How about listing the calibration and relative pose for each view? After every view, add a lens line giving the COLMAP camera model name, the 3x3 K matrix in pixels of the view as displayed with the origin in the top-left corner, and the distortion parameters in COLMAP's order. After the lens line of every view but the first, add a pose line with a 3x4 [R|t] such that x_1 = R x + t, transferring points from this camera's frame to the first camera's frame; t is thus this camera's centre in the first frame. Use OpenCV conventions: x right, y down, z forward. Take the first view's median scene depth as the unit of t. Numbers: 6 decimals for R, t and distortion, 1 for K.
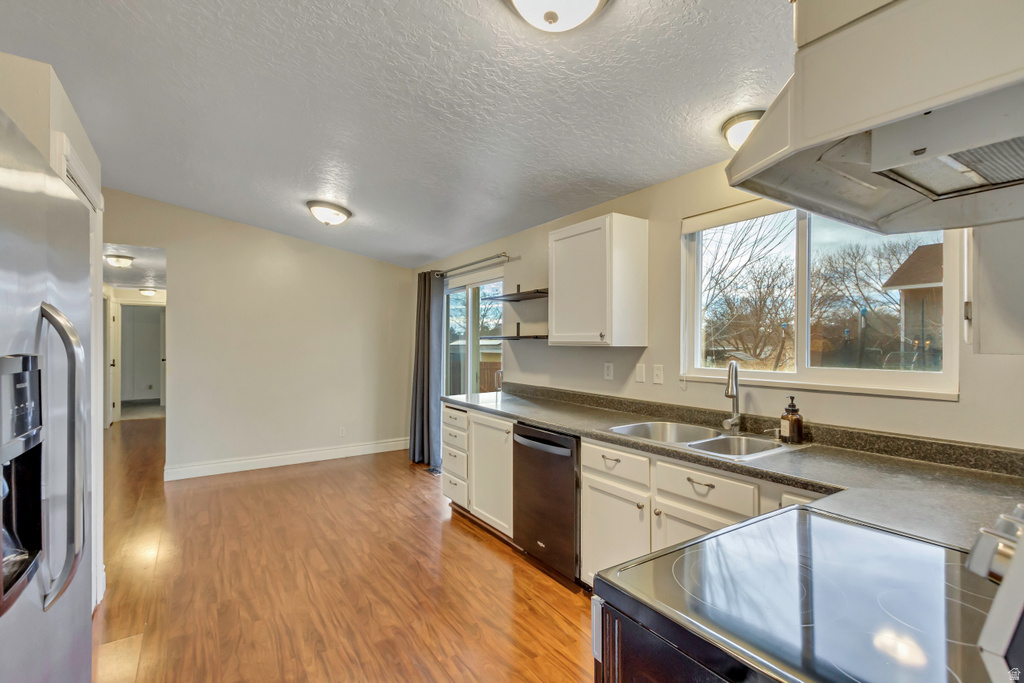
lens RADIAL K [[471.6, 0, 509.1], [0, 471.6, 340.9], [0, 0, 1]] dist [0.011287, -0.003411]
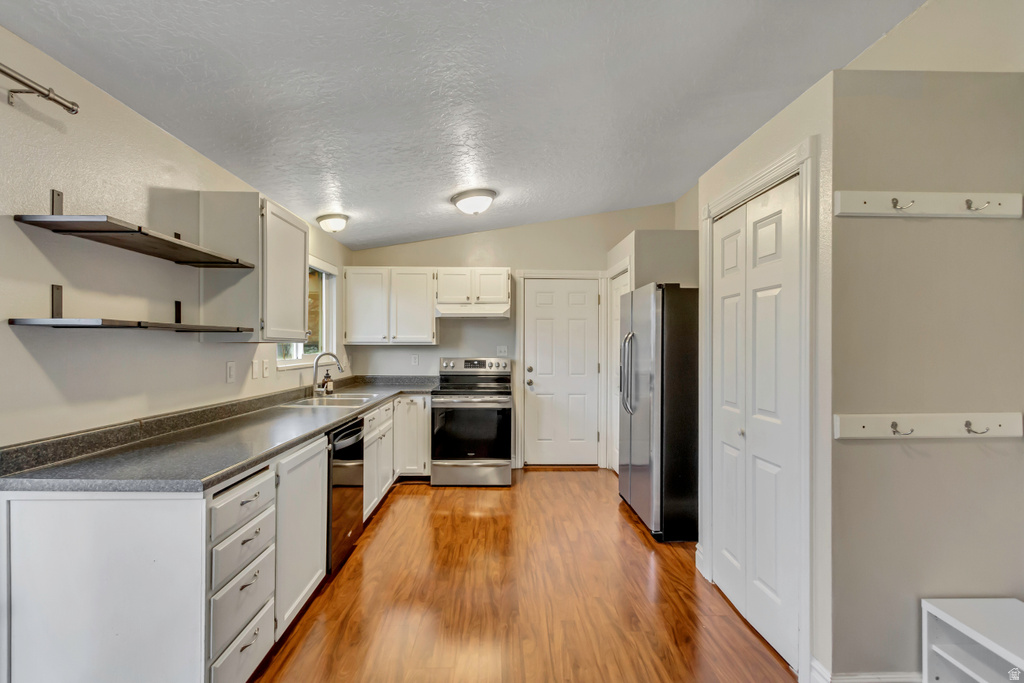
lens RADIAL K [[471.6, 0, 512.1], [0, 471.6, 343.0], [0, 0, 1]] dist [0.011287, -0.003411]
pose [[-0.852806, -0.000171, 0.522227, -0.528375], [-0.005411, 0.999949, -0.008508, 0.012077], [-0.522199, -0.010082, -0.852764, 1.154303]]
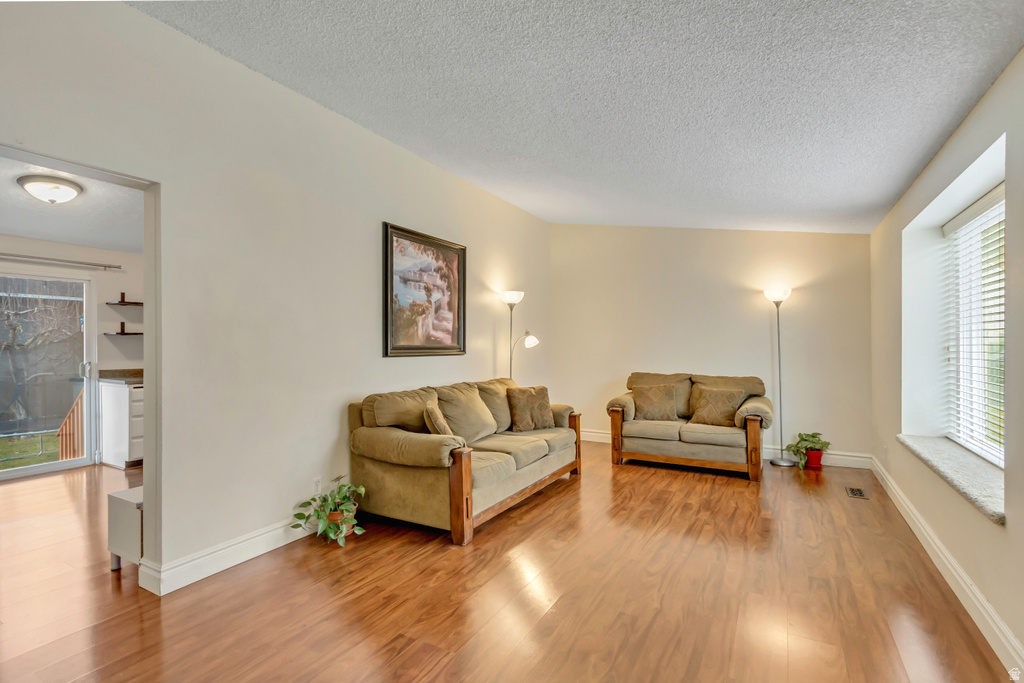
lens RADIAL K [[471.6, 0, 509.0], [0, 471.6, 345.6], [0, 0, 1]] dist [0.011287, -0.003411]
pose [[-0.445432, 0.006588, 0.895291, -1.621346], [0.000072, 0.999973, -0.007322, 0.035095], [-0.895316, -0.003197, -0.445421, 0.640897]]
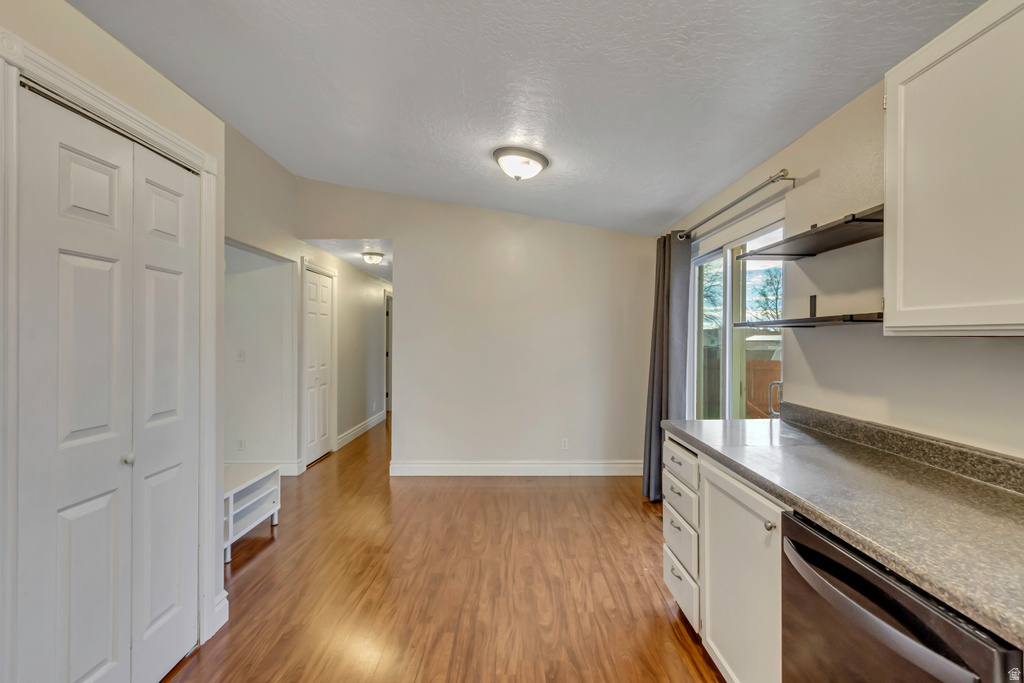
lens RADIAL K [[471.6, 0, 518.3], [0, 471.6, 338.0], [0, 0, 1]] dist [0.011287, -0.003411]
pose [[0.839018, 0.002264, -0.544100, 0.031602], [-0.000888, 0.999996, 0.002792, 0.008614], [0.544104, -0.001860, 0.839016, 0.369166]]
